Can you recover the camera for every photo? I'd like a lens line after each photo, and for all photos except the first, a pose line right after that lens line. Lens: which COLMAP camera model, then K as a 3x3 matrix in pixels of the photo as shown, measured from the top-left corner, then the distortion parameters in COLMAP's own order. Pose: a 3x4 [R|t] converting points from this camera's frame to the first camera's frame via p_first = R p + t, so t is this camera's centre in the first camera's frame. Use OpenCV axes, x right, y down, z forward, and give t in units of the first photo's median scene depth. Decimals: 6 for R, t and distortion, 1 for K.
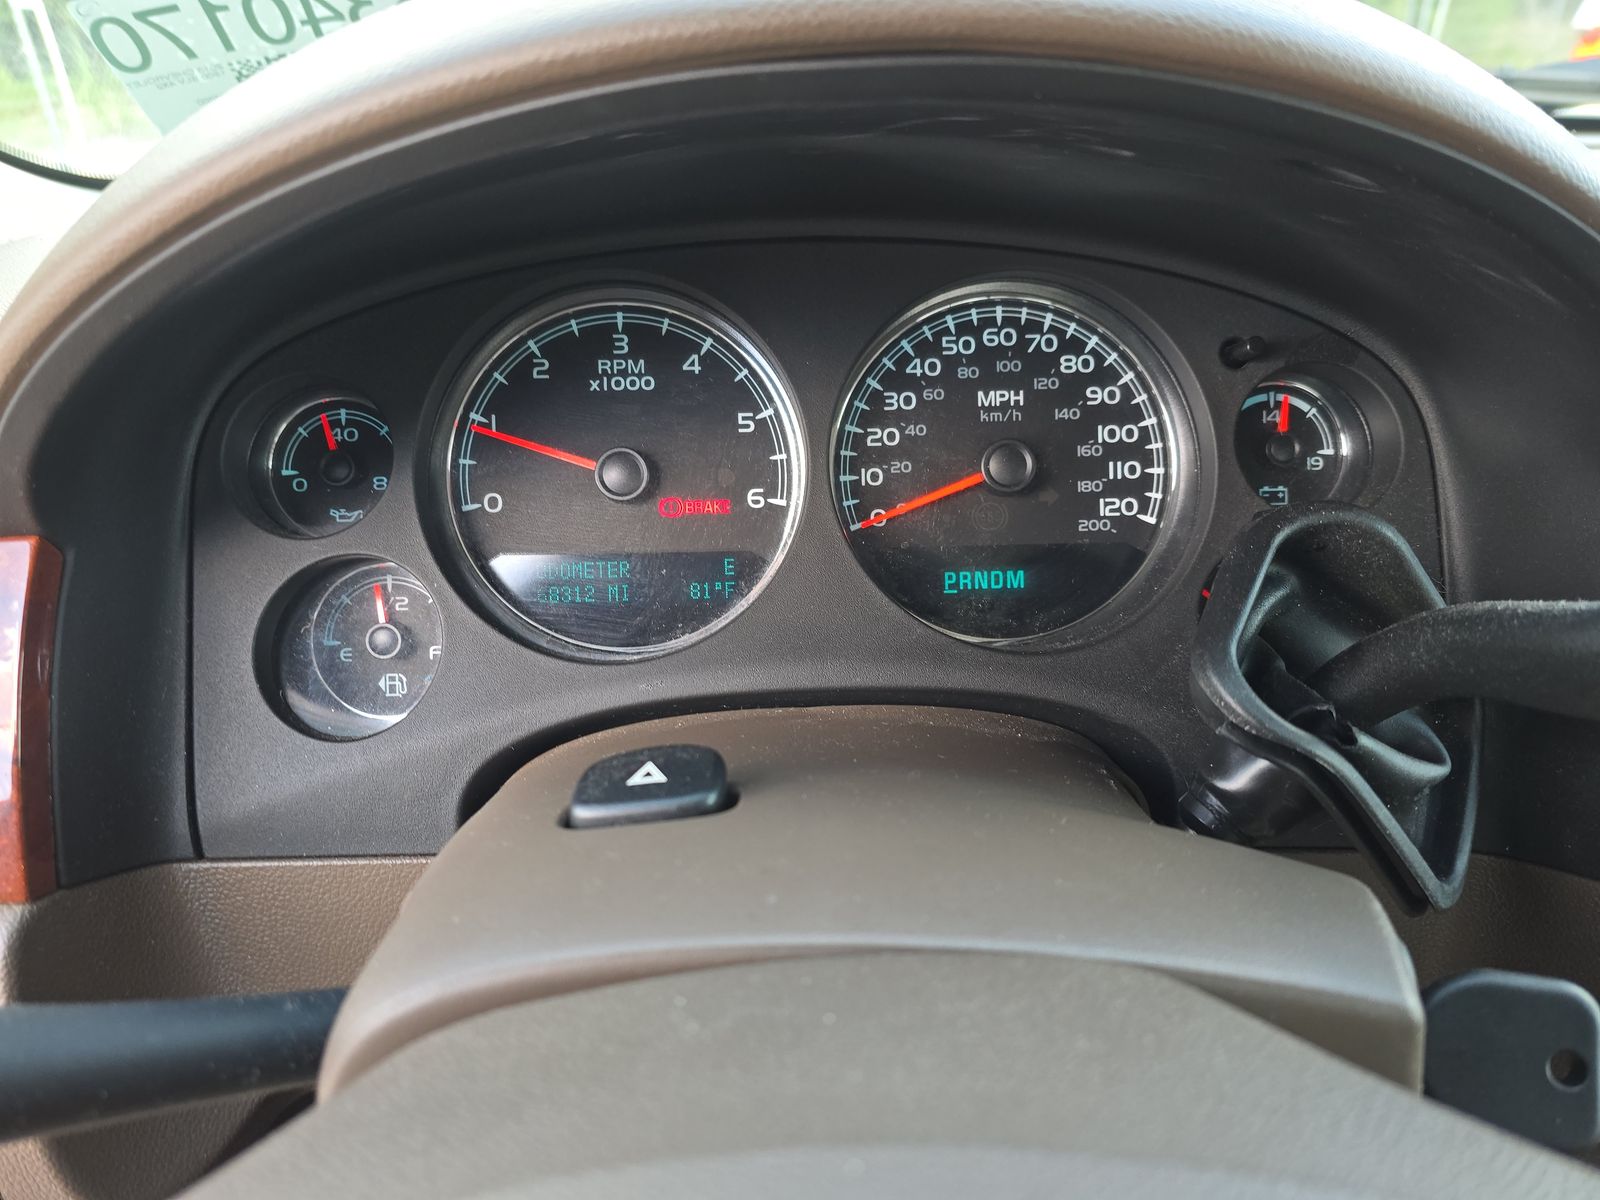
lens RADIAL K [[1111.7, 0, 784.8], [0, 1111.7, 604.4], [0, 0, 1]] dist [0.053633, -0.055599]
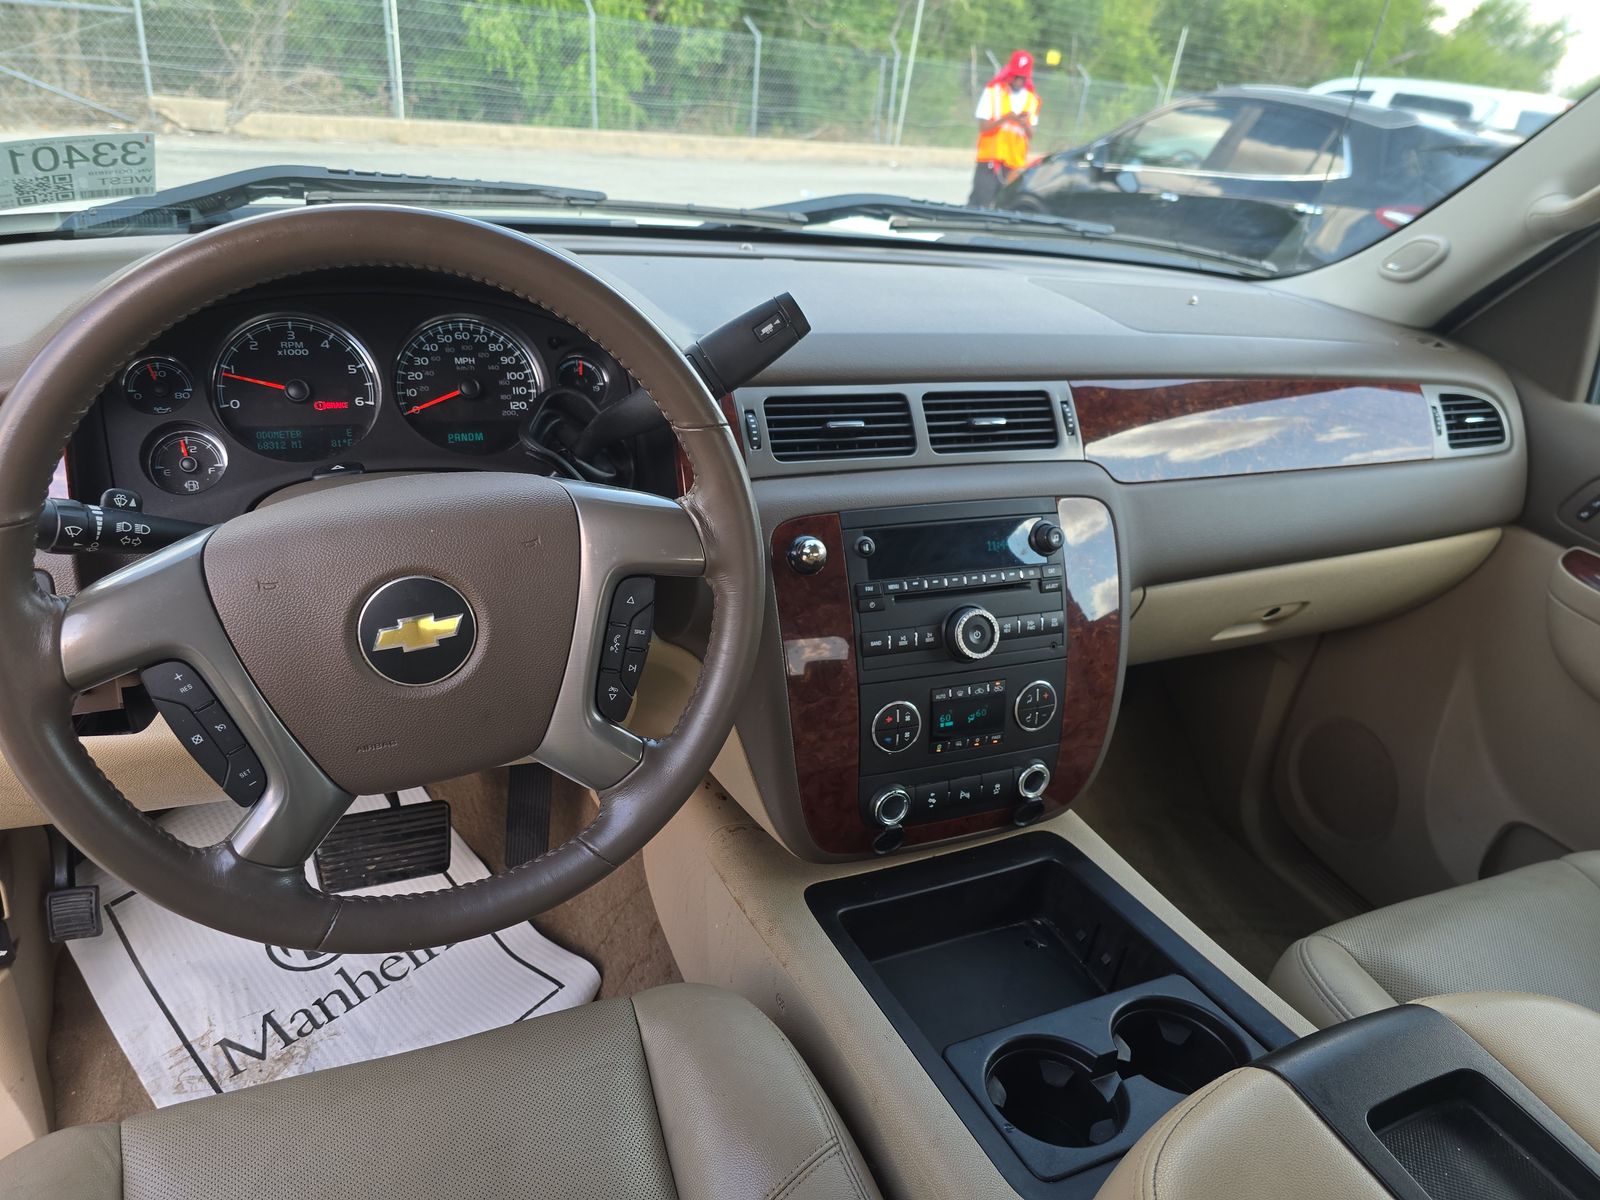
lens RADIAL K [[1111.7, 0, 784.8], [0, 1111.7, 604.4], [0, 0, 1]] dist [0.053633, -0.055599]
pose [[0.929989, -0.072493, 0.360367, -0.074282], [0.081551, 0.996619, -0.009971, 0.425102], [-0.358426, 0.038661, 0.932757, -1.499827]]
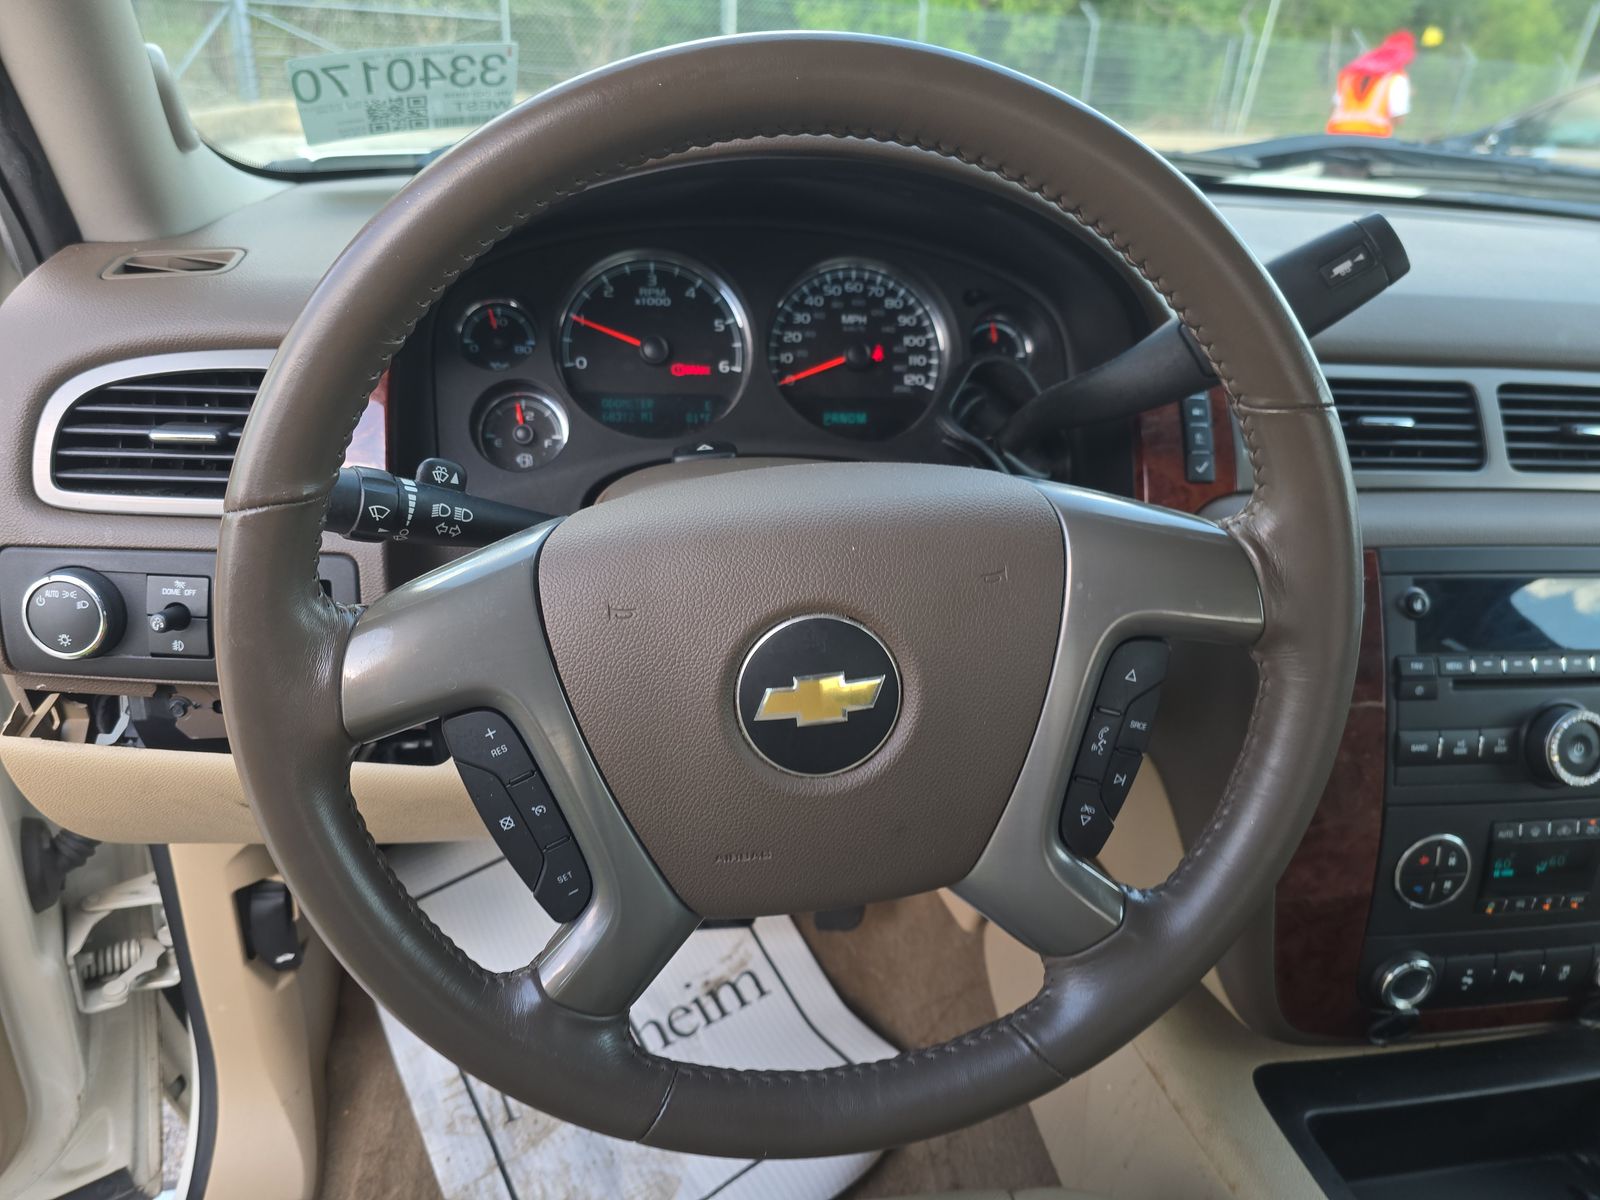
lens RADIAL K [[1111.7, 0, 784.8], [0, 1111.7, 604.4], [0, 0, 1]] dist [0.053633, -0.055599]
pose [[0.991518, 0.012553, 0.129363, -0.161163], [-0.010232, 0.999775, -0.018595, 0.334450], [-0.129567, 0.017114, 0.991423, -0.849121]]
